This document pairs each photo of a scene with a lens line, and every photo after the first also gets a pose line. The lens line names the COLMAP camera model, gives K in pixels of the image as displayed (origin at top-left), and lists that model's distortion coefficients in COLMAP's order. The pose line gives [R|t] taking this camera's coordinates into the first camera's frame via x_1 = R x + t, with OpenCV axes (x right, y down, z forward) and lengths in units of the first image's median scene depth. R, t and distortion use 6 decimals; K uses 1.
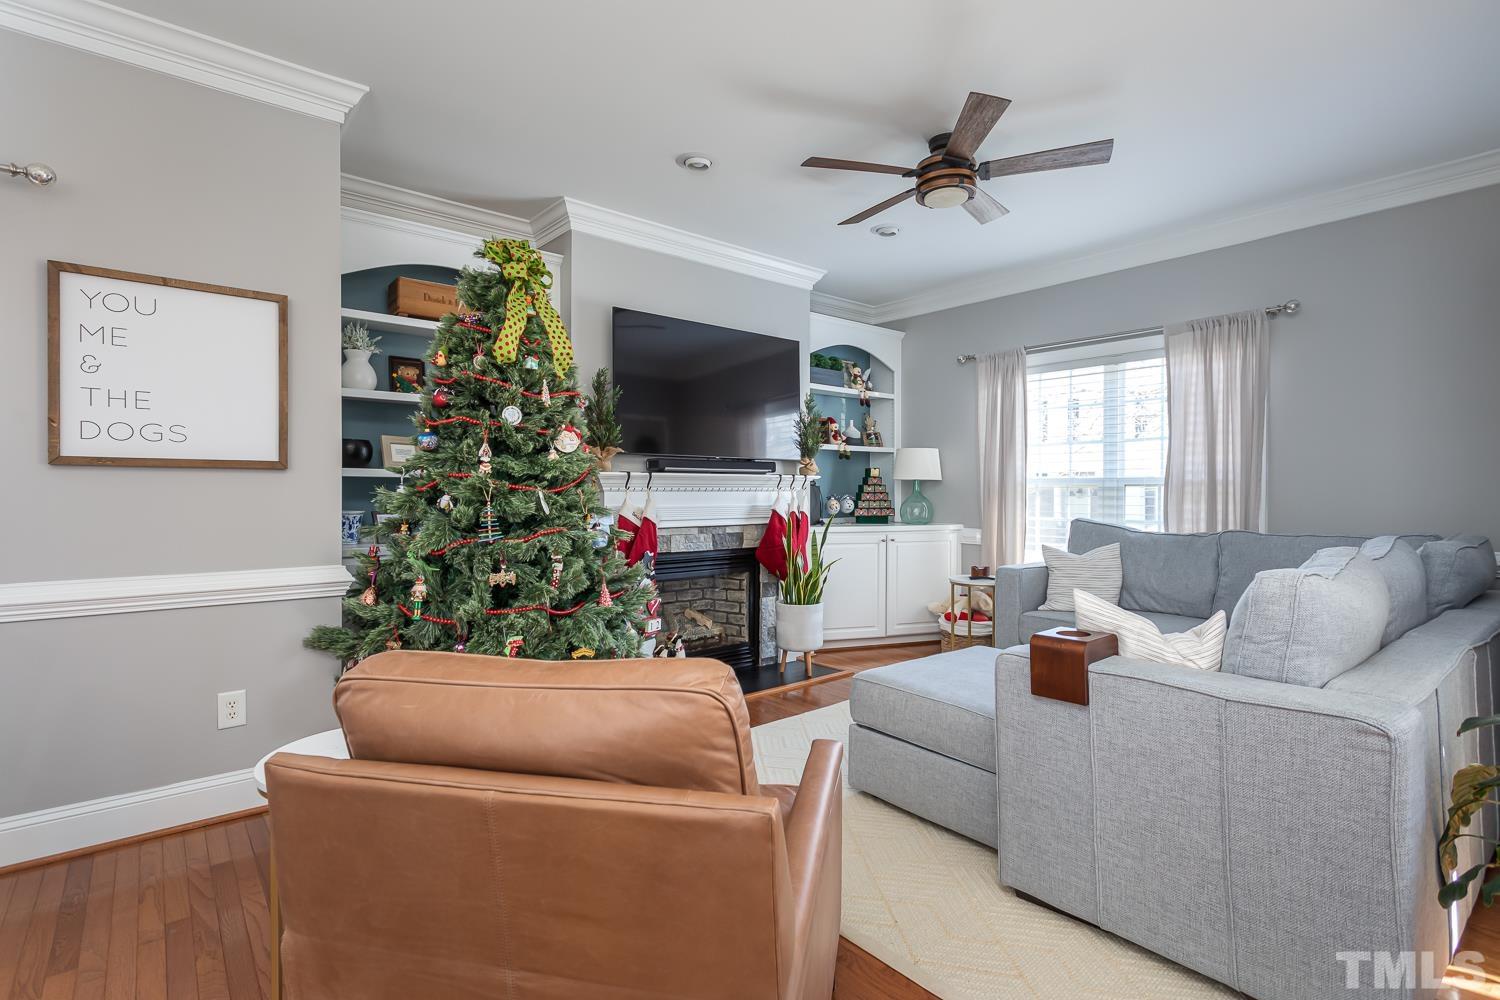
lens RADIAL K [[709.6, 0, 716.8], [0, 709.6, 498.3], [0, 0, 1]] dist [-0.001411, 0.002100]
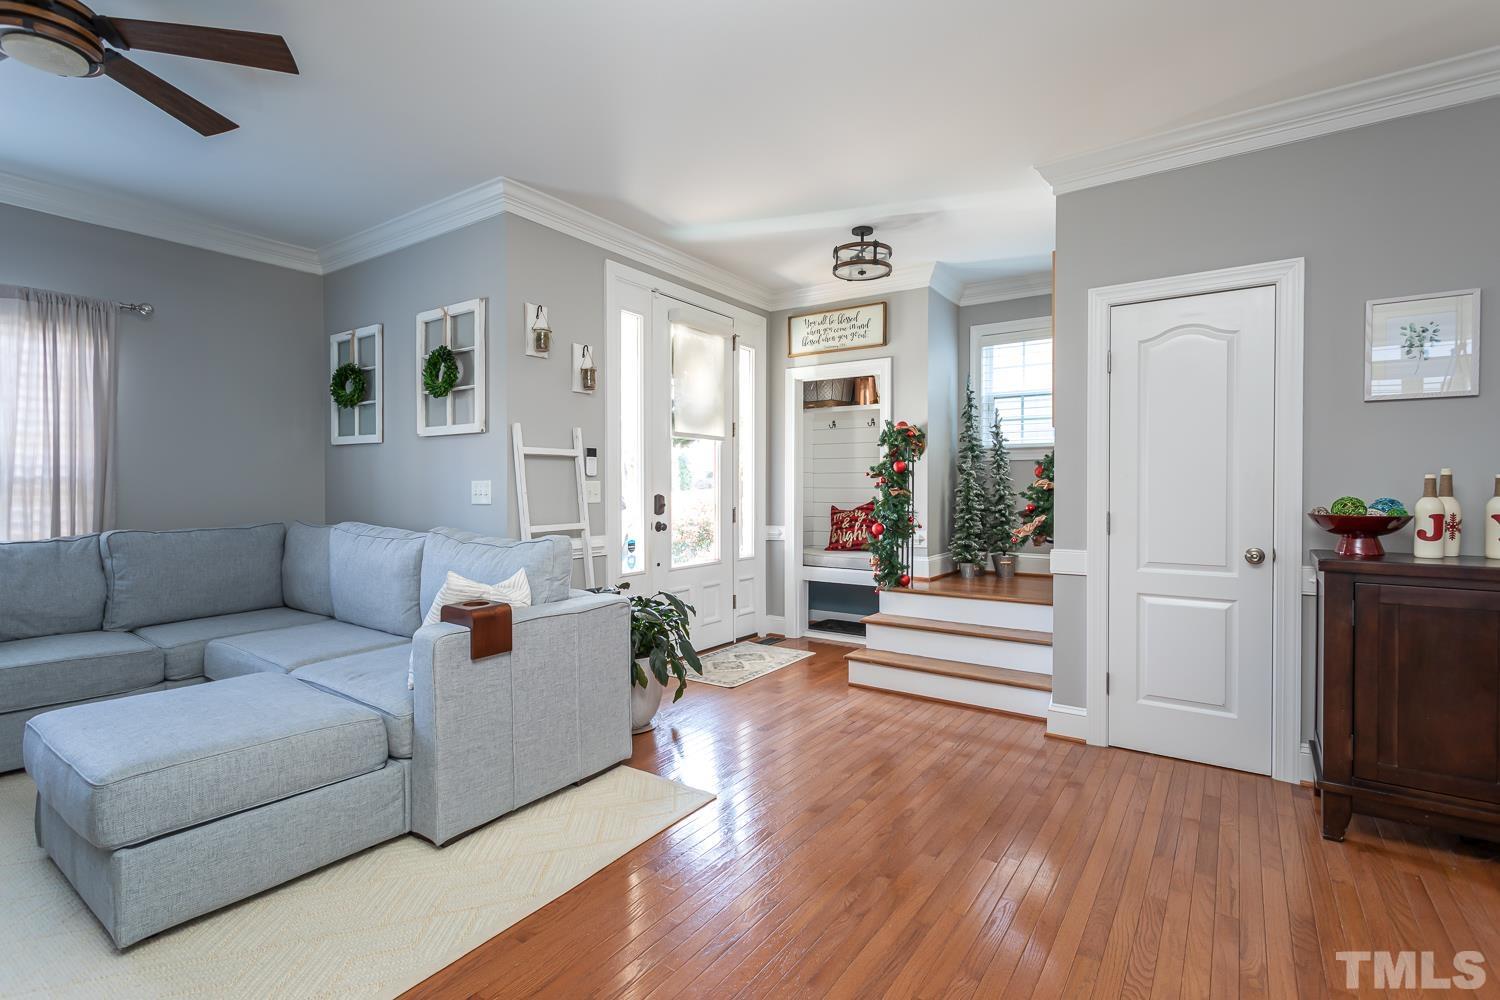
lens RADIAL K [[709.6, 0, 763.8], [0, 709.6, 501.1], [0, 0, 1]] dist [-0.001411, 0.002100]
pose [[-0.290628, -0.015453, 0.956711, -0.646045], [0.009899, 0.999768, 0.019155, -0.007530], [-0.956785, 0.015037, -0.290408, 0.675167]]
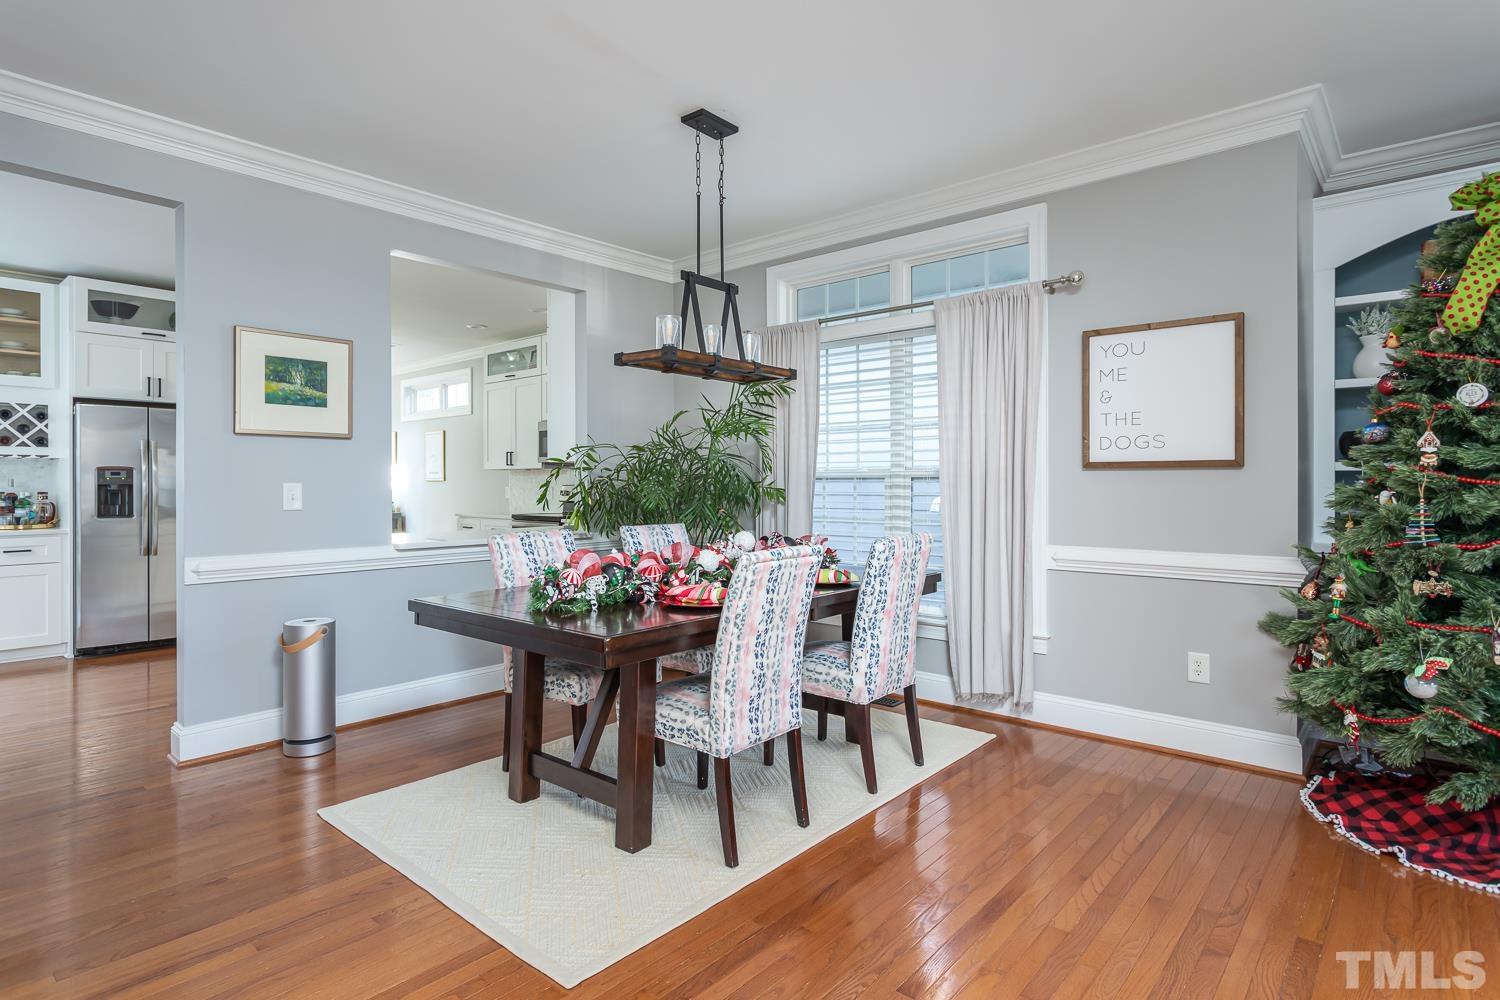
lens RADIAL K [[804.7, 0, 742.5], [0, 804.7, 485.1], [0, 0, 1]] dist [0.002083, 0.003605]
pose [[0.165150, 0.000011, -0.986269, 0.505330], [-0.010426, 0.999944, -0.001734, -0.001231], [0.986213, 0.010569, 0.165140, 0.012579]]
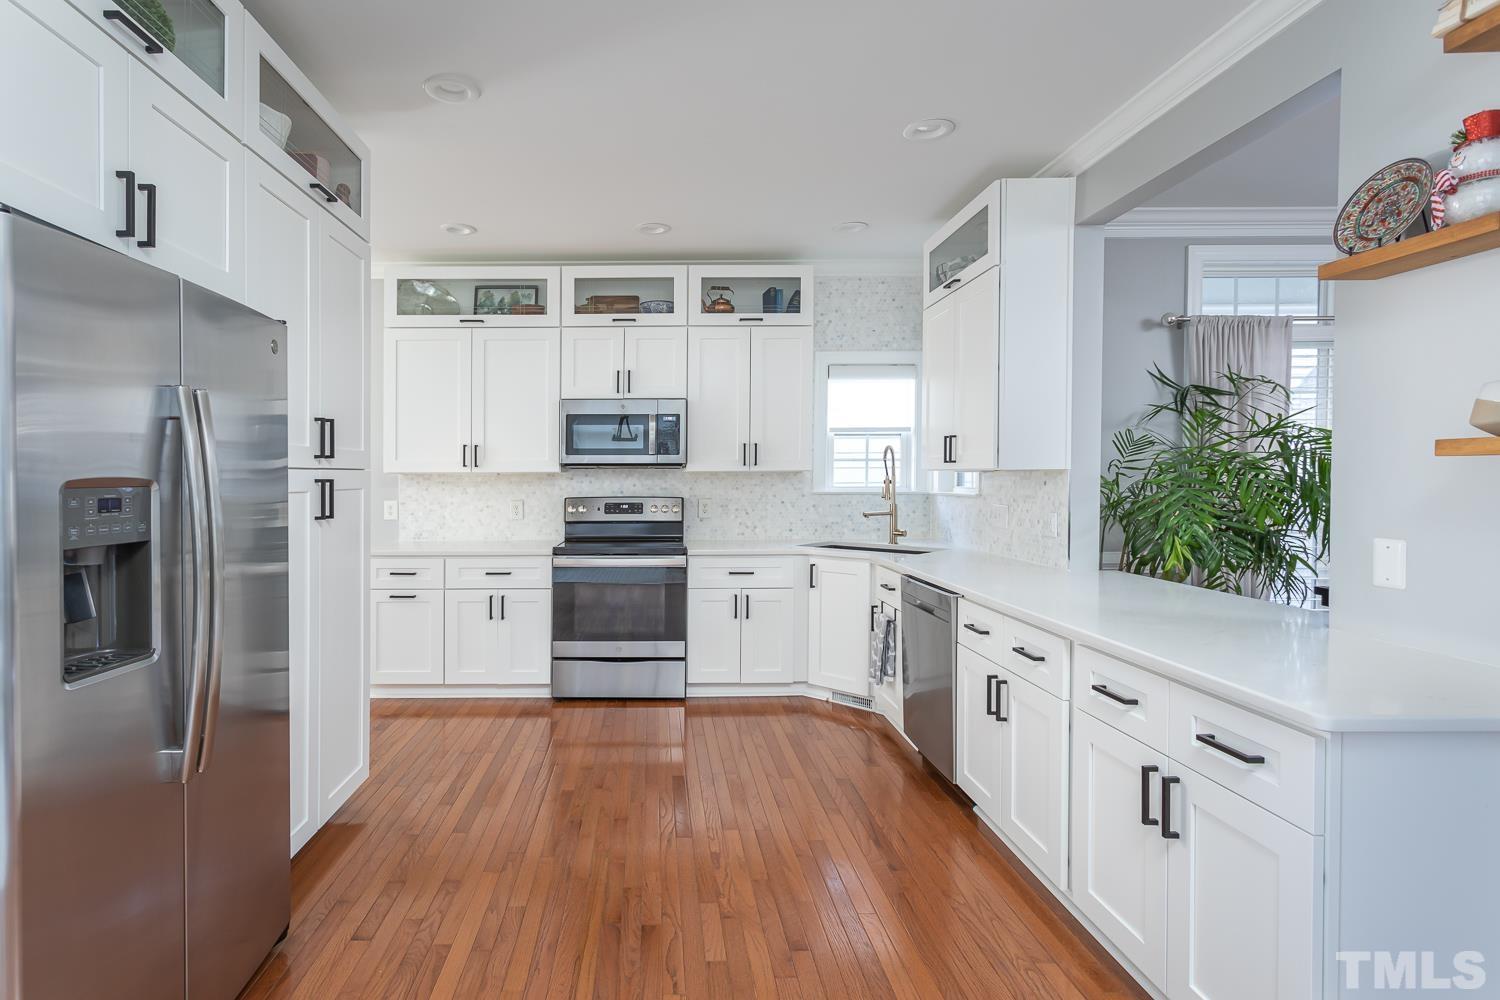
lens RADIAL K [[709.6, 0, 725.8], [0, 709.6, 489.6], [0, 0, 1]] dist [-0.001411, 0.002100]
pose [[0.785800, 0.006520, -0.618446, -1.225419], [-0.001226, 0.999959, 0.008984, -0.035845], [0.618479, -0.006301, 0.785776, -1.344617]]
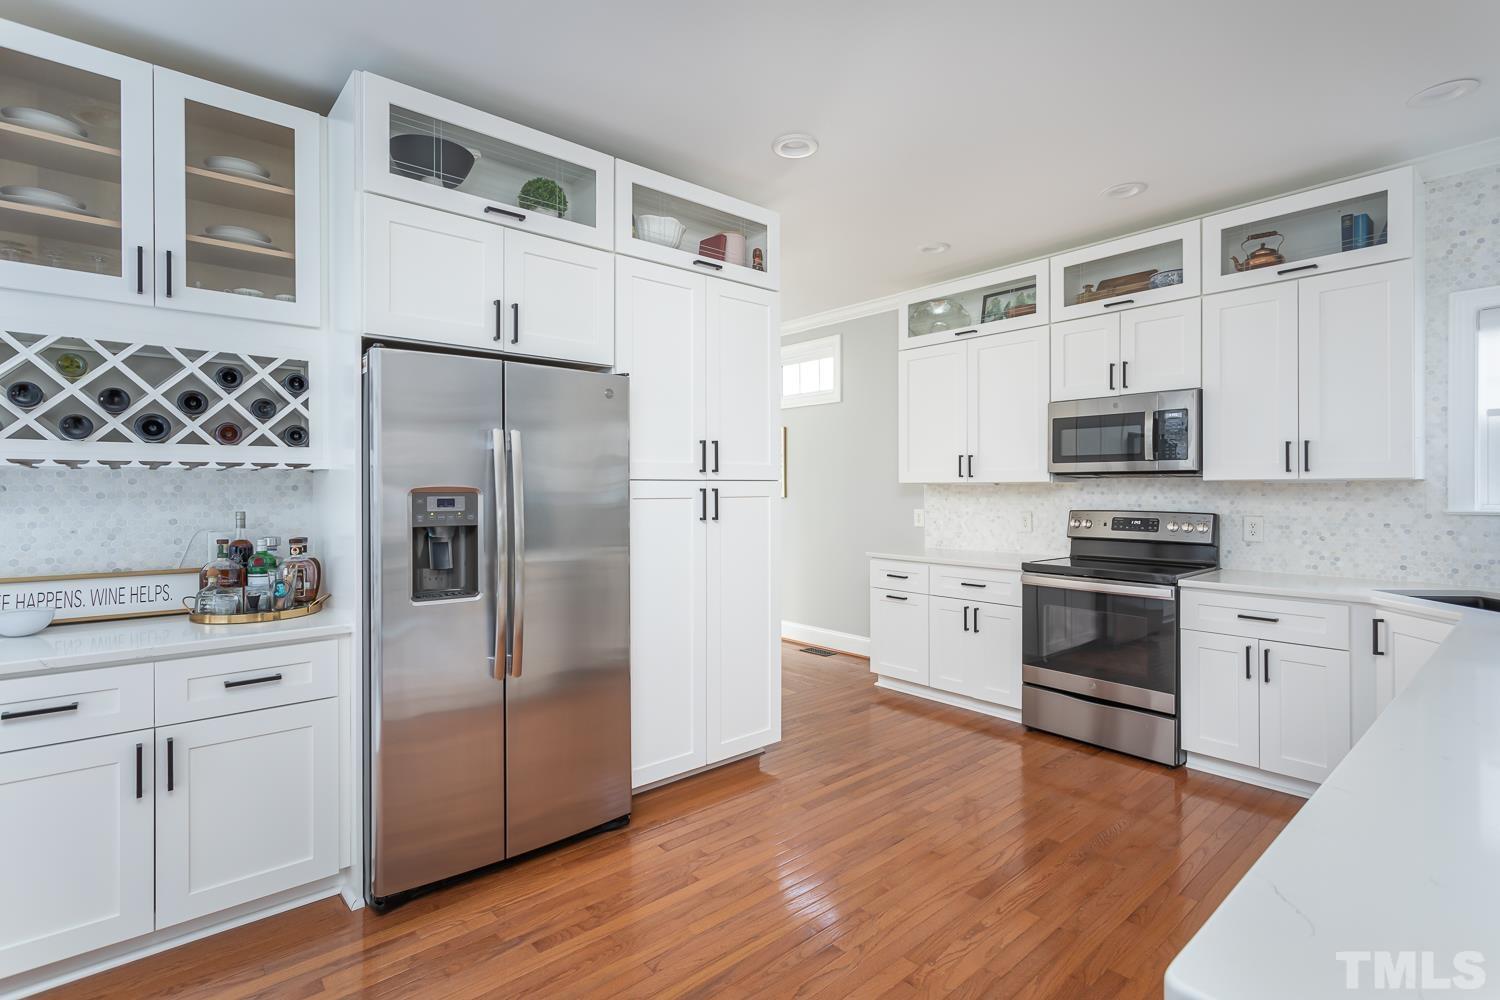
lens RADIAL K [[724.7, 0, 750.2], [0, 724.7, 489.0], [0, 0, 1]] dist [0.002973, -0.000656]
pose [[0.045609, -0.001471, -0.998958, -1.028421], [-0.009114, 0.999957, -0.001888, -0.037535], [0.998918, 0.009190, 0.045594, -0.975126]]
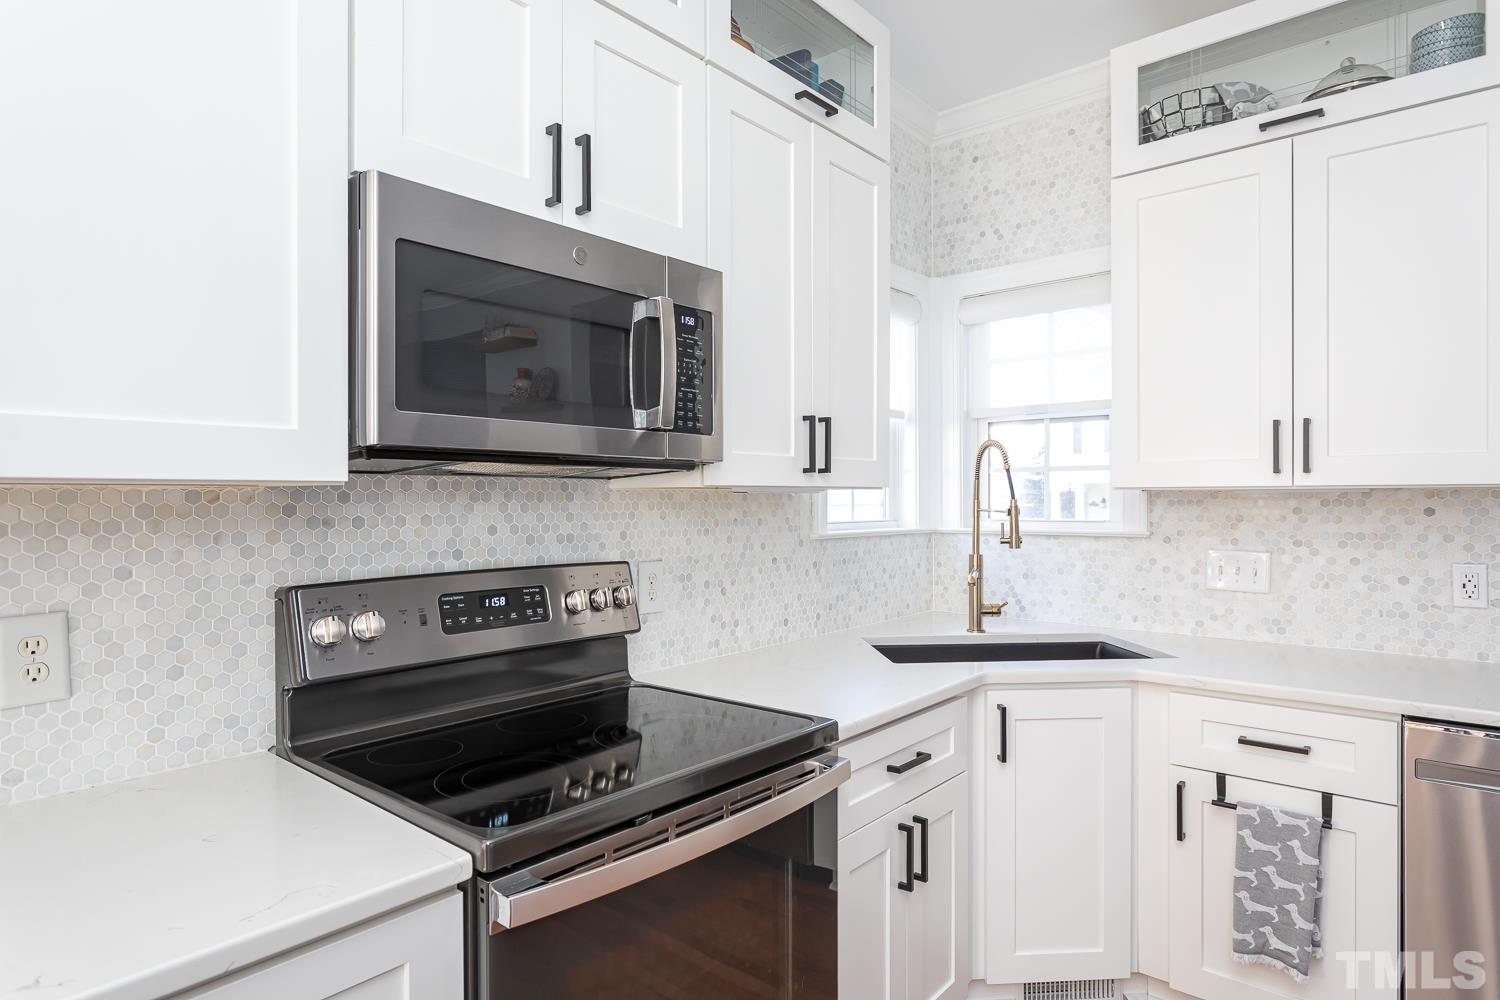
lens RADIAL K [[859.6, 0, 745.1], [0, 859.6, 500.7], [0, 0, 1]] dist [-0.005378, 0.001173]
pose [[0.983066, -0.006141, 0.183152, -2.457580], [0.008080, 0.999919, -0.009841, -0.045096], [-0.183076, 0.011154, 0.983035, -0.757328]]
